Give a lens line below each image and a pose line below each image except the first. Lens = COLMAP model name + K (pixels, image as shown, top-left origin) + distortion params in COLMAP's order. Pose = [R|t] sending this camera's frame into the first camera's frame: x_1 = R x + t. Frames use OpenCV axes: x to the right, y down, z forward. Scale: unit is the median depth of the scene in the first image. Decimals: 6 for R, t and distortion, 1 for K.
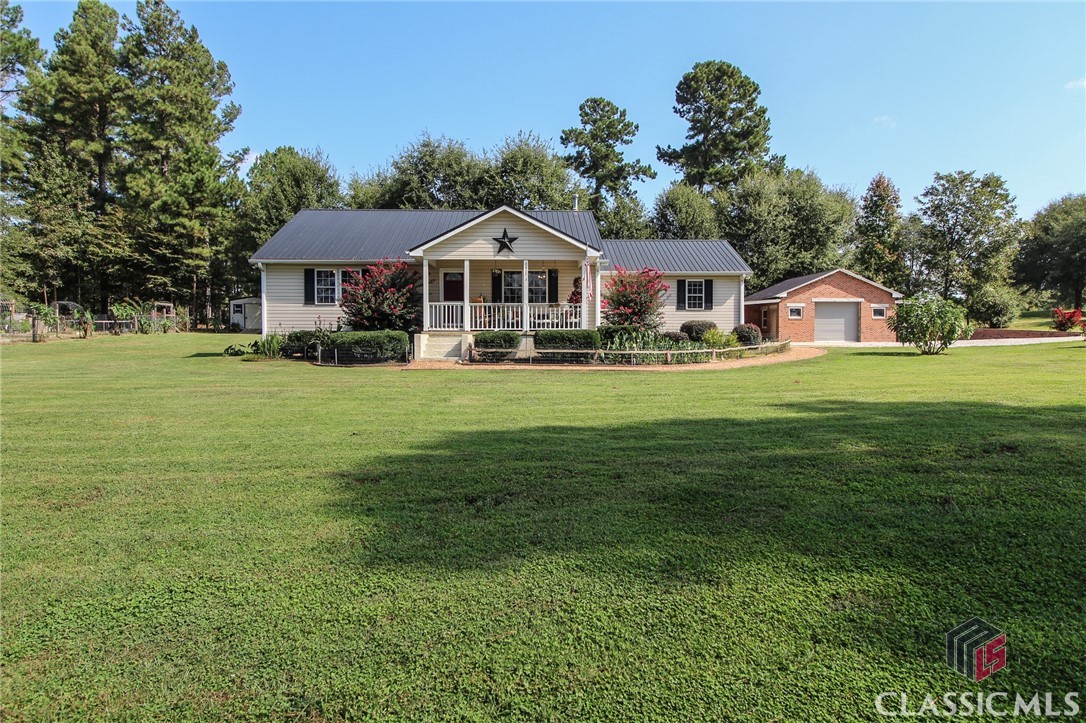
lens RADIAL K [[693.2, 0, 543.0], [0, 693.2, 361.5], [0, 0, 1]] dist [0.019101, 0.002456]
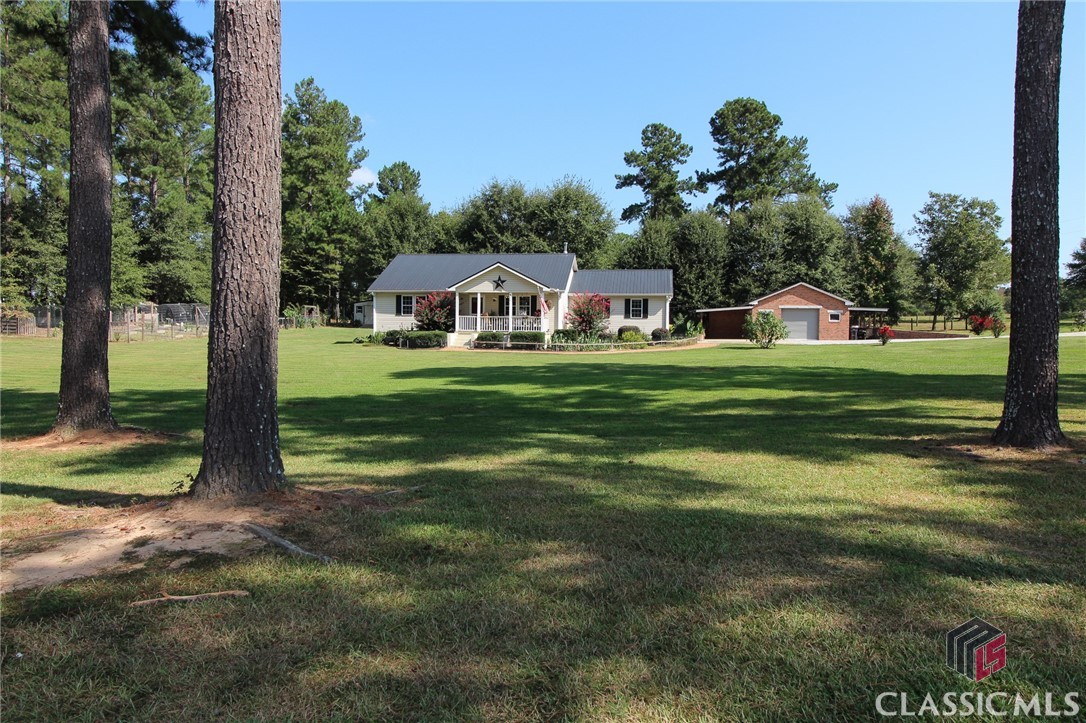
lens RADIAL K [[818.8, 0, 543.0], [0, 818.8, 361.5], [0, 0, 1]] dist [0.038839, -0.000114]
pose [[0.982023, 0.017604, -0.187939, 0.232241], [-0.016498, 0.999836, 0.007446, 0.008059], [0.188039, -0.004211, 0.982152, -0.543556]]
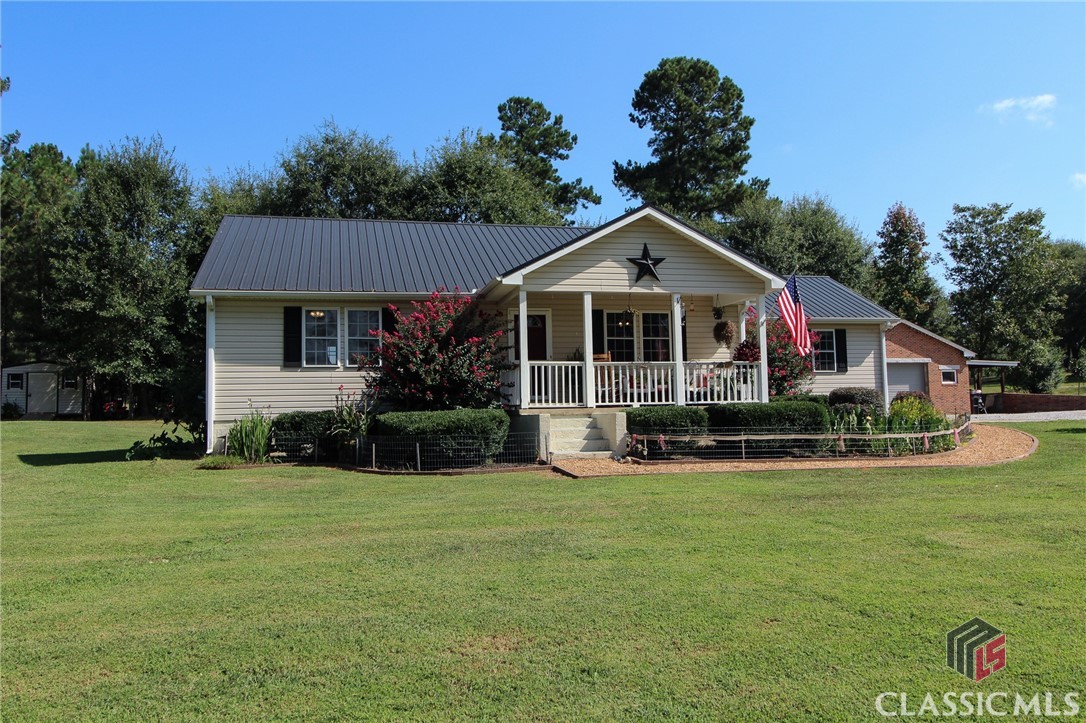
lens RADIAL K [[890.6, 0, 543.0], [0, 890.6, 361.5], [0, 0, 1]] dist [0.030456, -0.002868]
pose [[0.977321, -0.006313, 0.211671, -0.158692], [0.026415, 0.995383, -0.092276, -0.006503], [-0.210111, 0.095775, 0.972975, 0.121029]]
